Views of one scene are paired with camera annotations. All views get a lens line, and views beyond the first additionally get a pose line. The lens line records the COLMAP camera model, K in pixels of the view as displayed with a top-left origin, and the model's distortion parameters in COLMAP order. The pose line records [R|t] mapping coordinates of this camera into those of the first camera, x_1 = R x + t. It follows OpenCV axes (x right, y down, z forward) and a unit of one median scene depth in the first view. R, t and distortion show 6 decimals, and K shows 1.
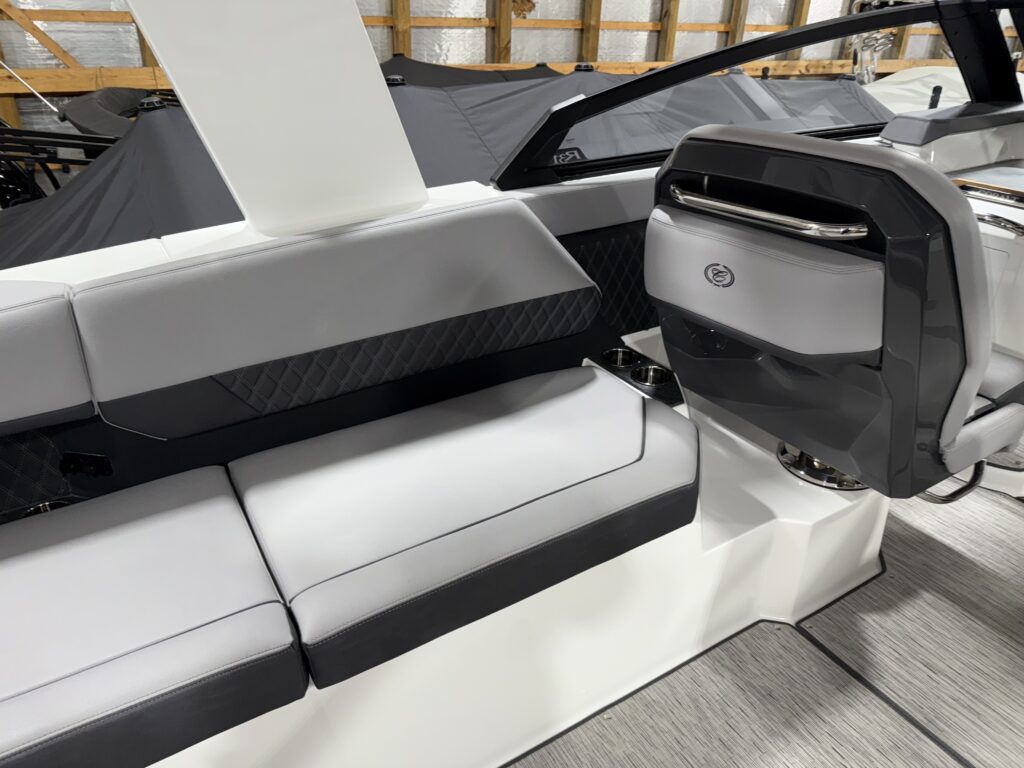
lens RADIAL K [[729.8, 0, 511.1], [0, 729.8, 386.5], [0, 0, 1]] dist [-0.006266, -0.002856]
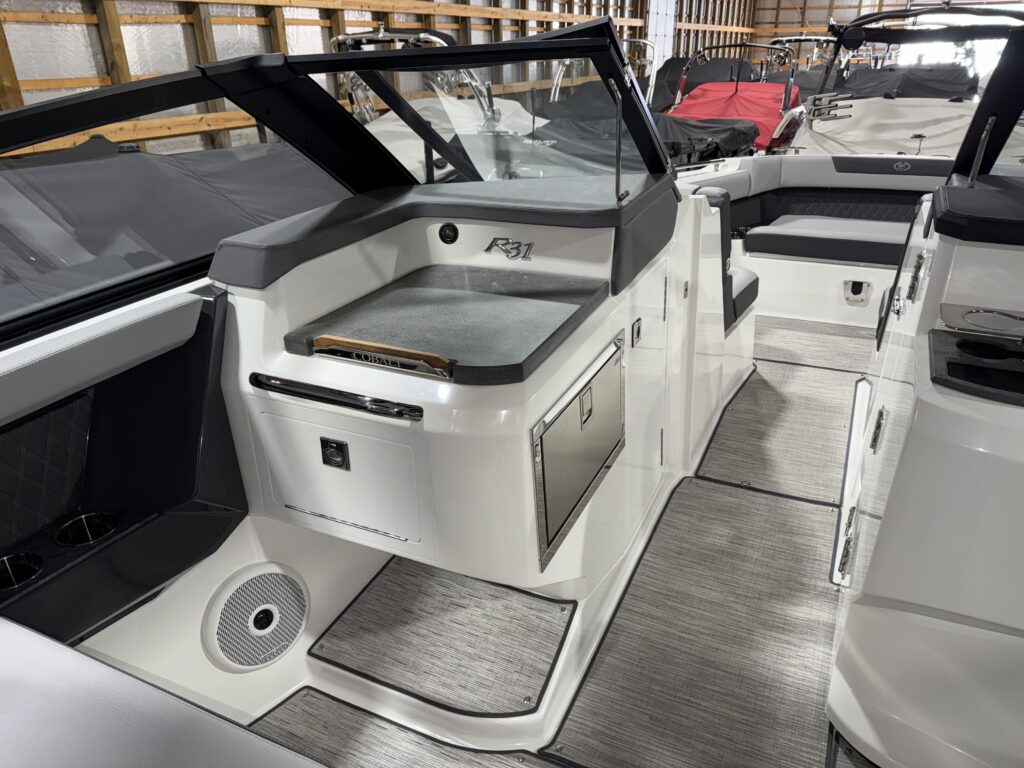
lens RADIAL K [[729.8, 0, 511.1], [0, 729.8, 386.5], [0, 0, 1]] dist [-0.006266, -0.002856]
pose [[0.843508, -0.259550, 0.470242, 0.099435], [0.279793, 0.959658, 0.027797, -0.048398], [-0.458486, 0.108123, 0.882099, 0.083480]]
